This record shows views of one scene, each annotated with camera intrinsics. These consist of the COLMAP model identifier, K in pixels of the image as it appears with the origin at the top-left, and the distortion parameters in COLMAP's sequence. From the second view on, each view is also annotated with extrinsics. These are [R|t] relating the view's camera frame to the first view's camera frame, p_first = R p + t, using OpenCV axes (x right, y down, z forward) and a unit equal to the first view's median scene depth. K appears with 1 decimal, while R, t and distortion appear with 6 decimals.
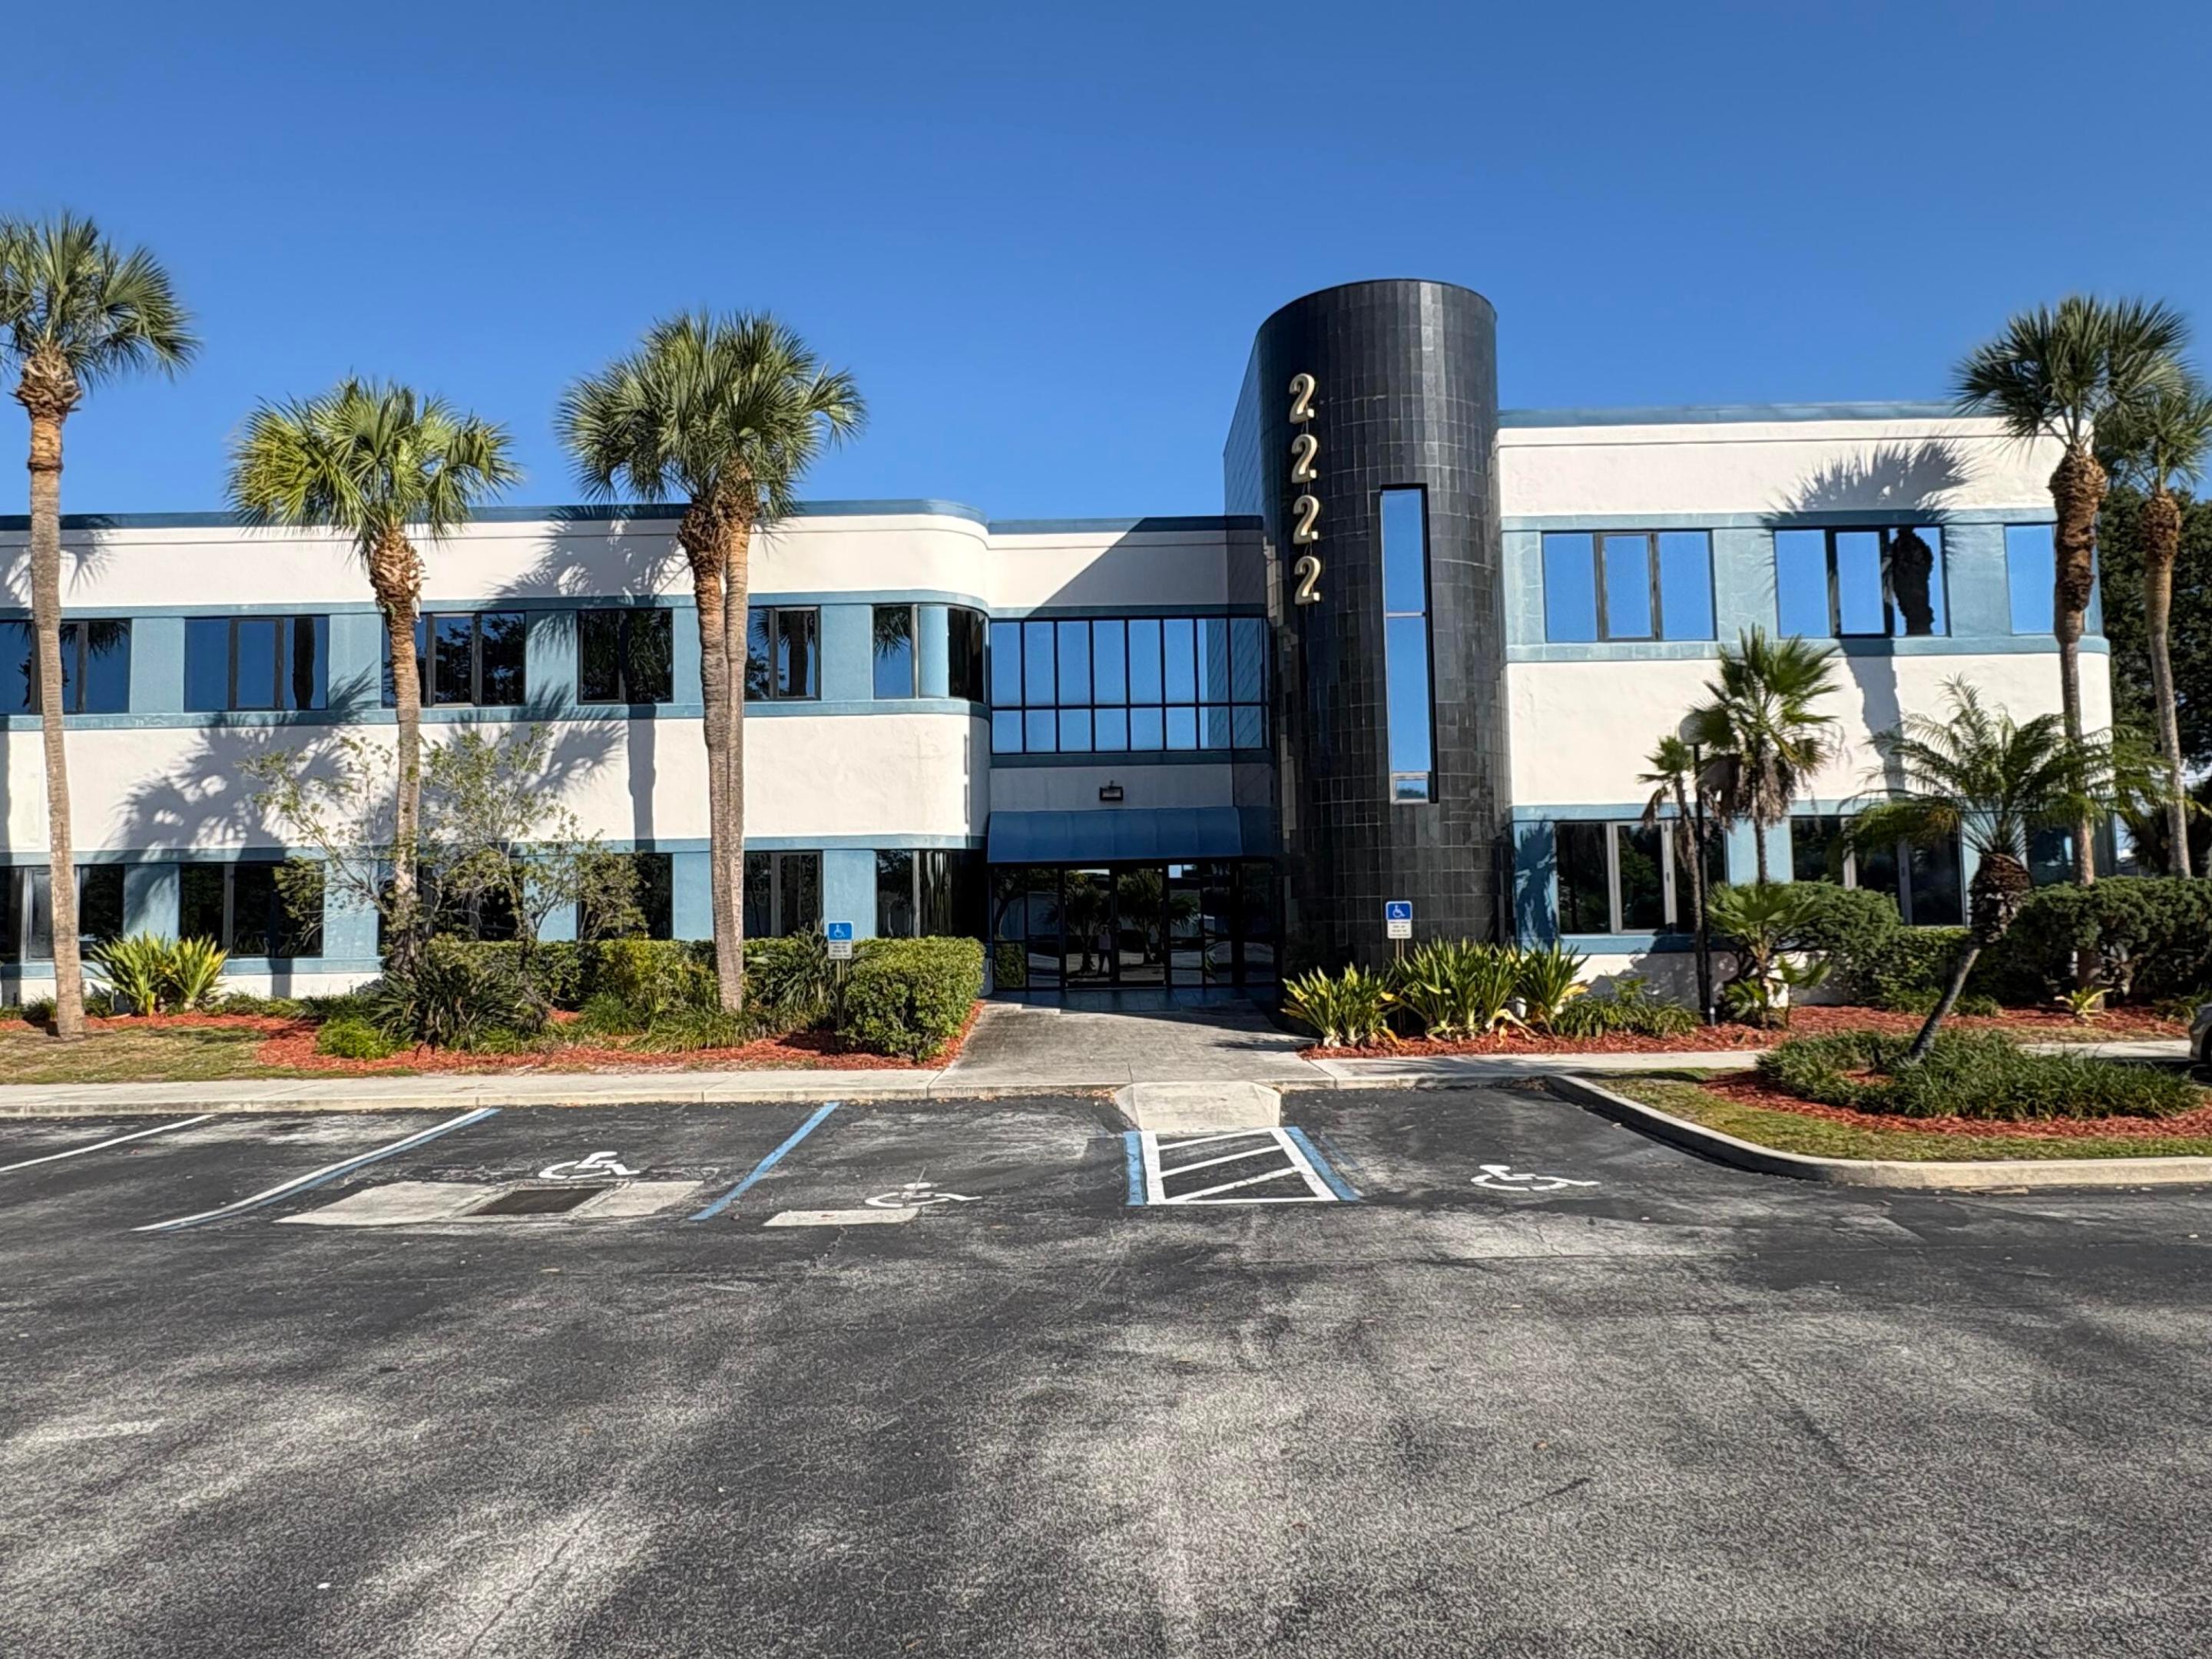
lens RADIAL K [[1407.8, 0, 1104.0], [0, 1407.8, 835.7], [0, 0, 1]] dist [-0.000268, 0.002519]
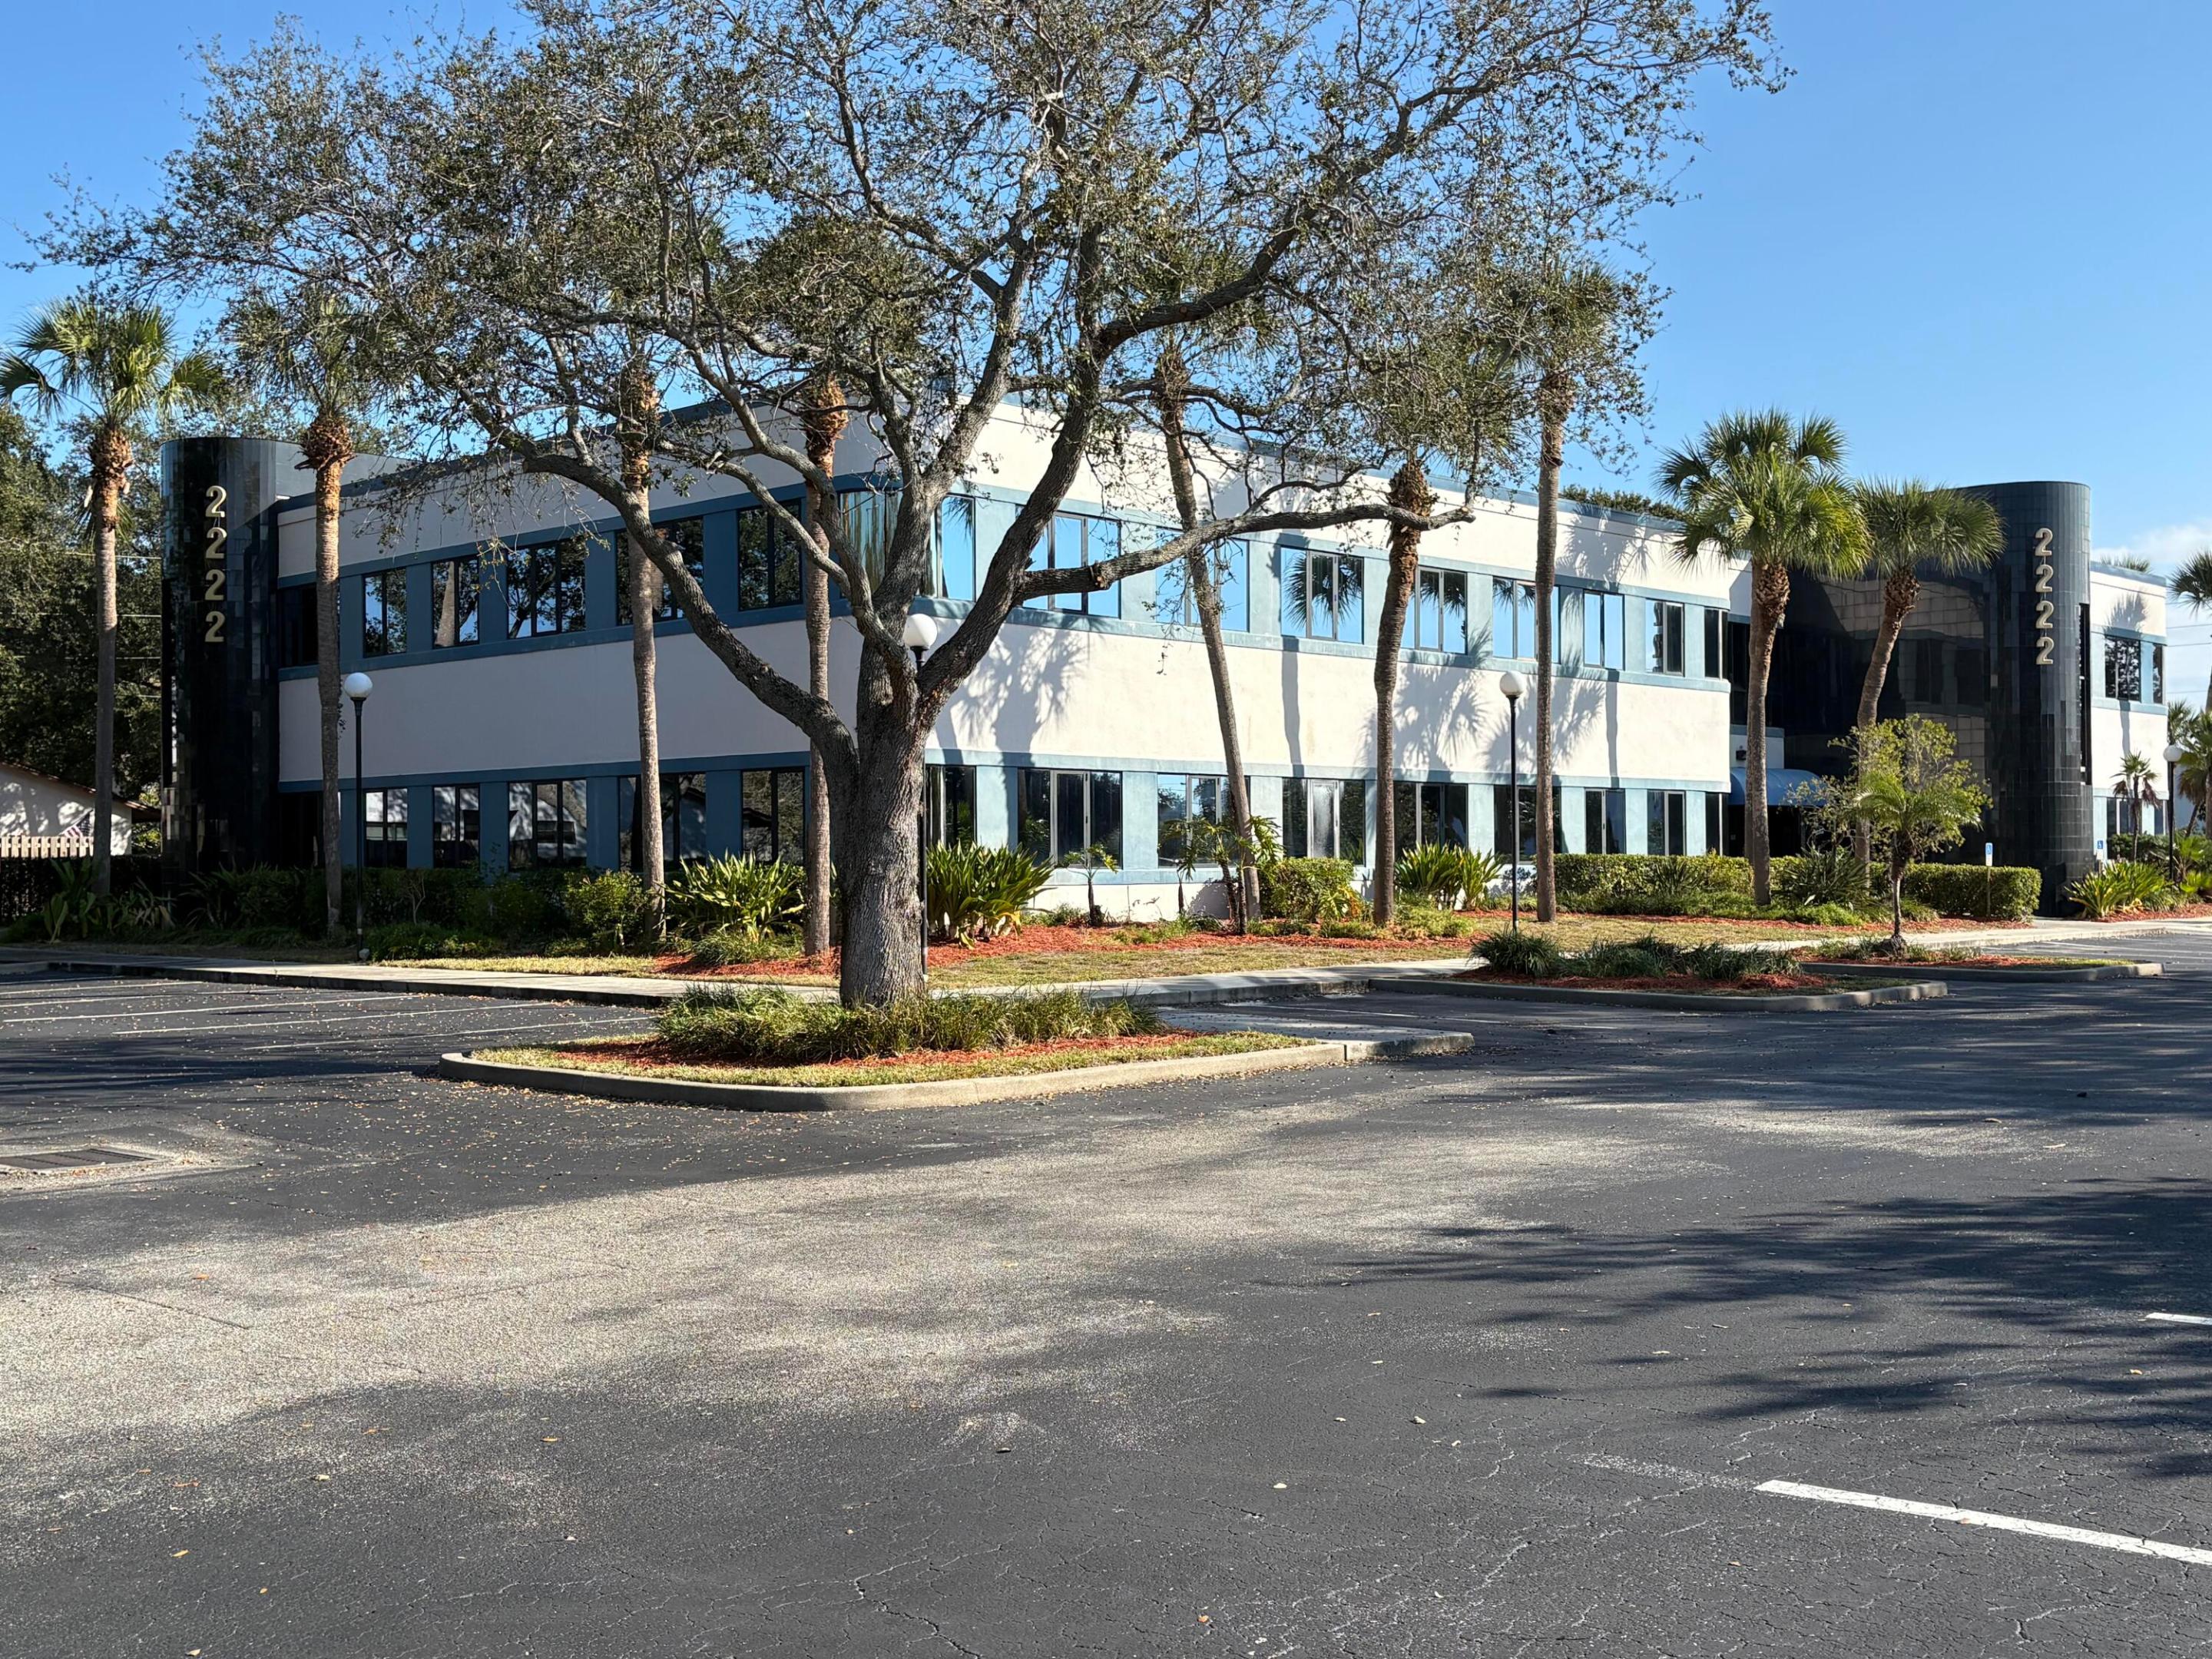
lens RADIAL K [[2302.6, 0, 1098.5], [0, 2302.6, 846.1], [0, 0, 1]] dist [0.008877, 0.000000]
pose [[0.699927, 0.020569, 0.713918, -2.134759], [-0.050088, 0.998538, 0.020337, 0.045390], [-0.712456, -0.049994, 0.699934, -0.125763]]
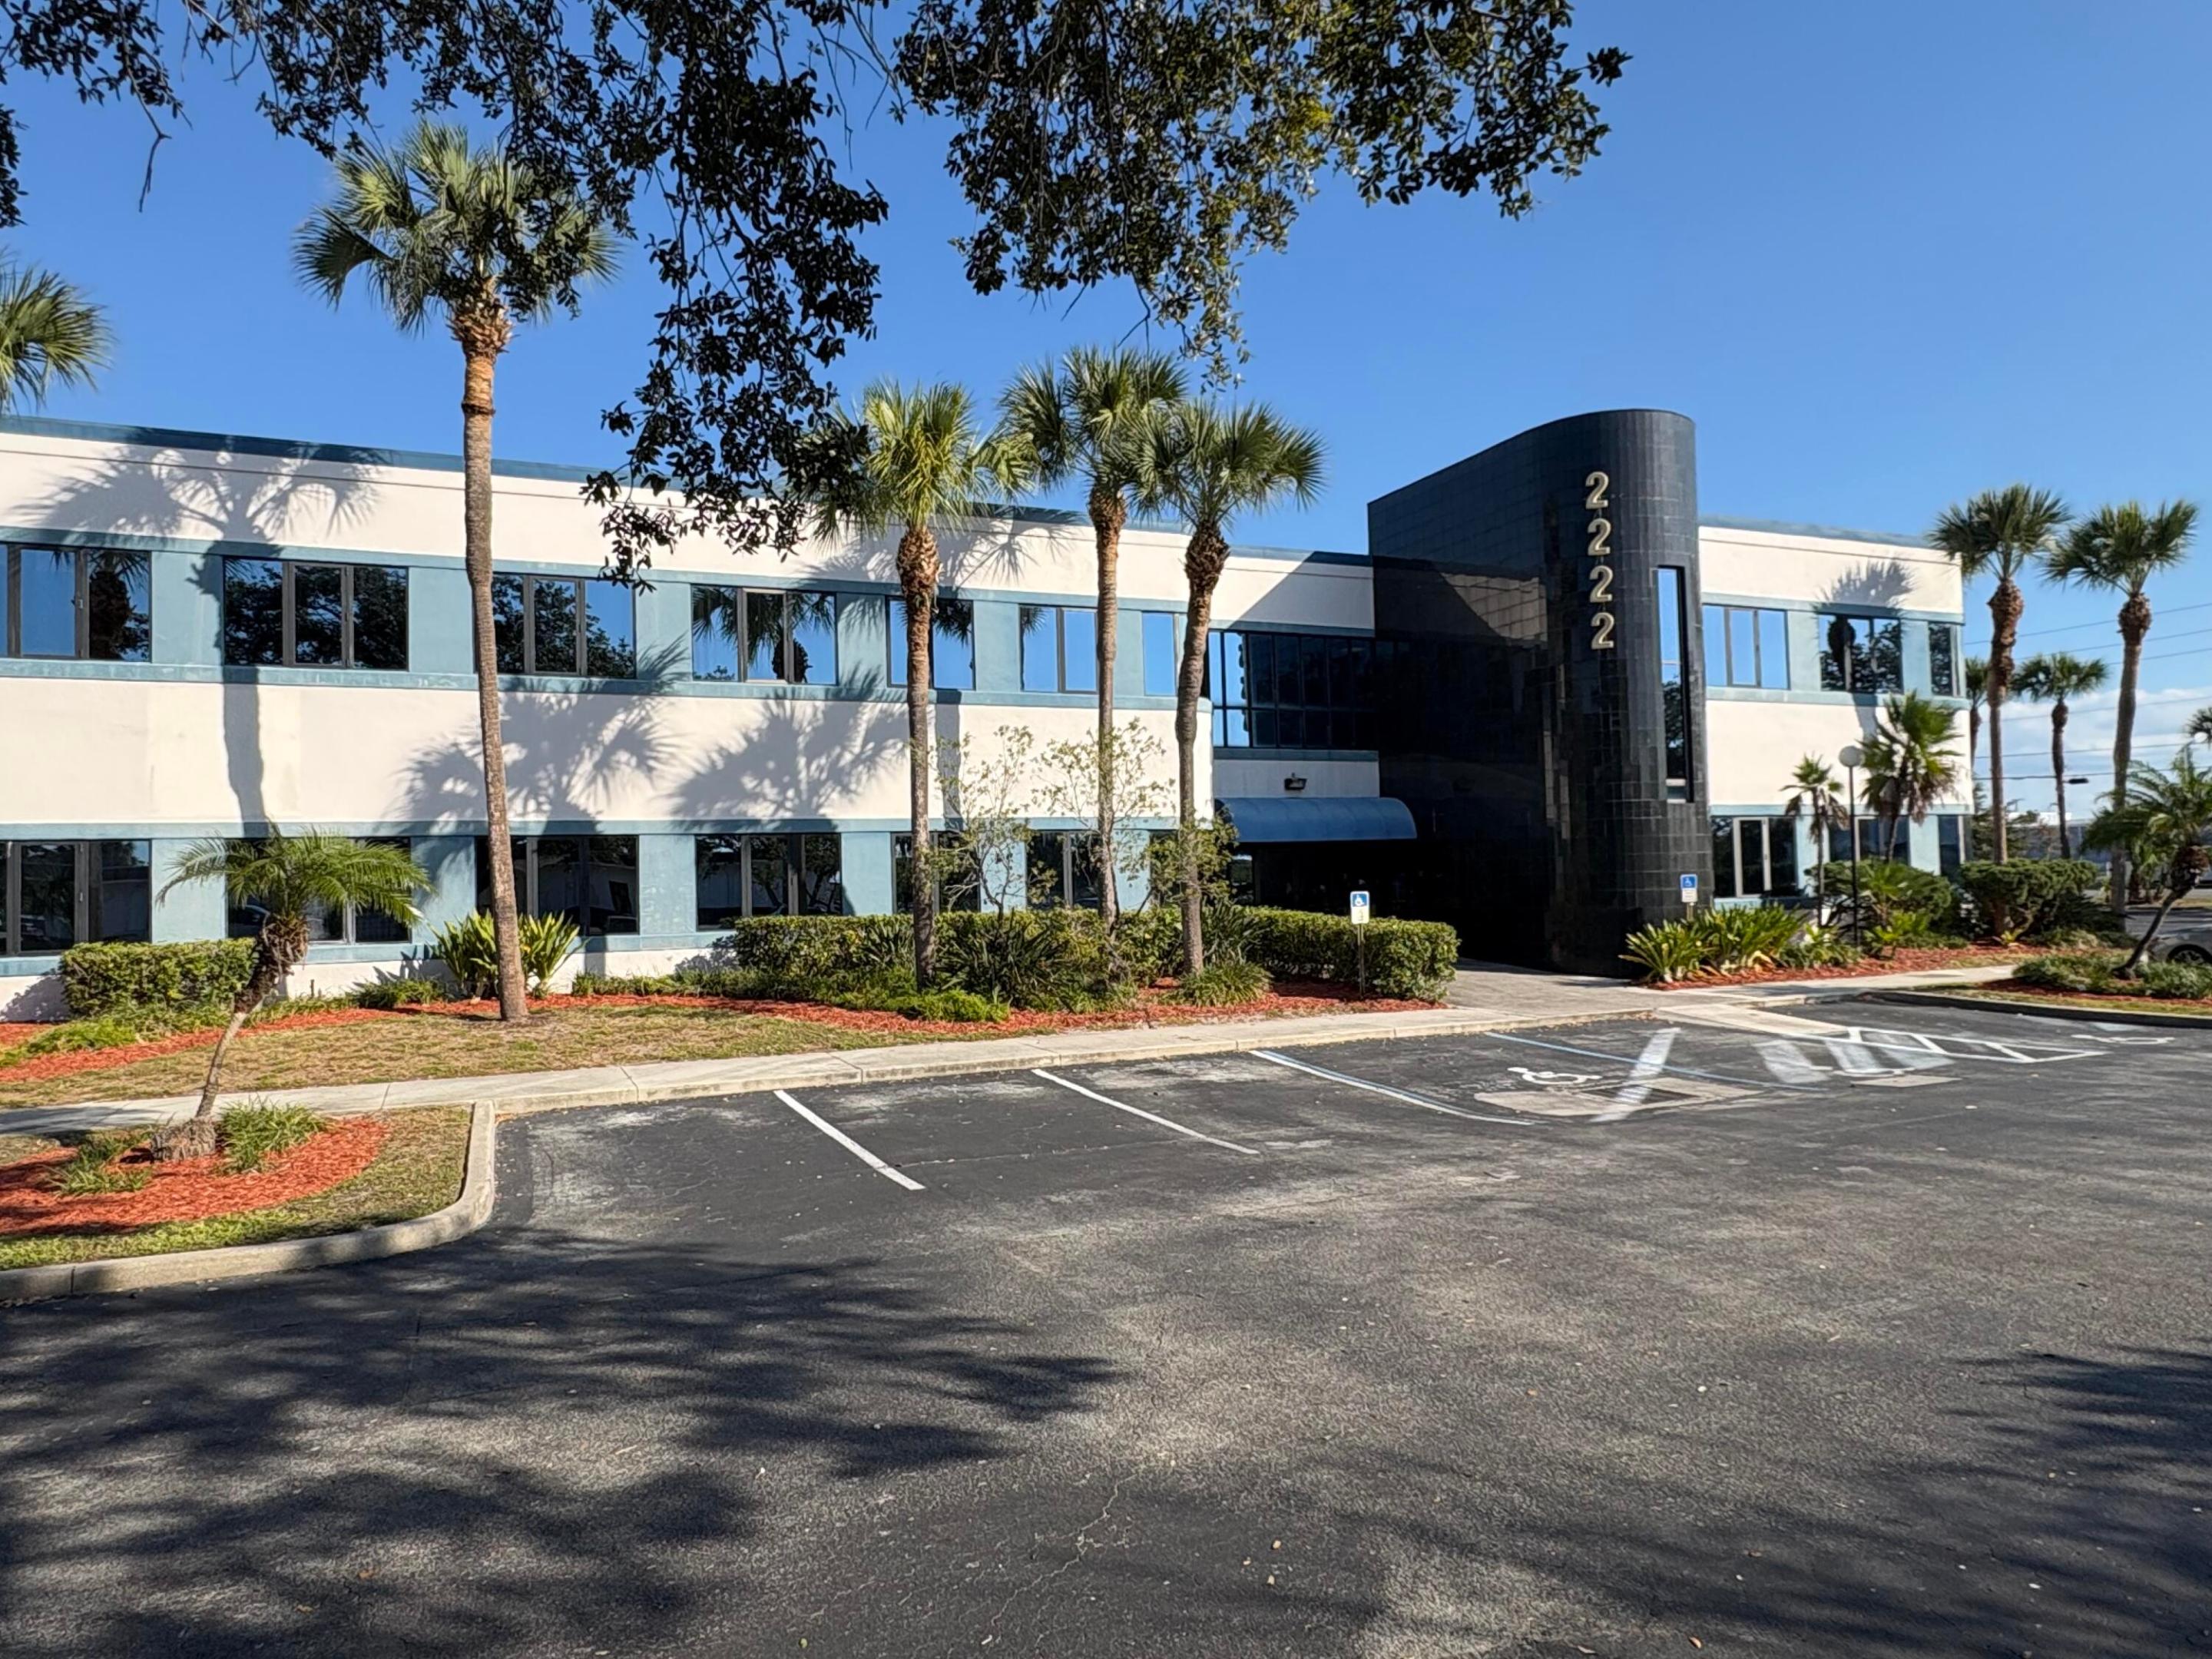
lens RADIAL K [[1407.8, 0, 1107.5], [0, 1407.8, 831.7], [0, 0, 1]] dist [-0.000268, 0.002519]
pose [[0.916584, 0.010837, 0.399695, -0.643282], [-0.016760, 0.999795, 0.011328, -0.000925], [-0.399490, -0.017082, 0.916578, -0.018767]]
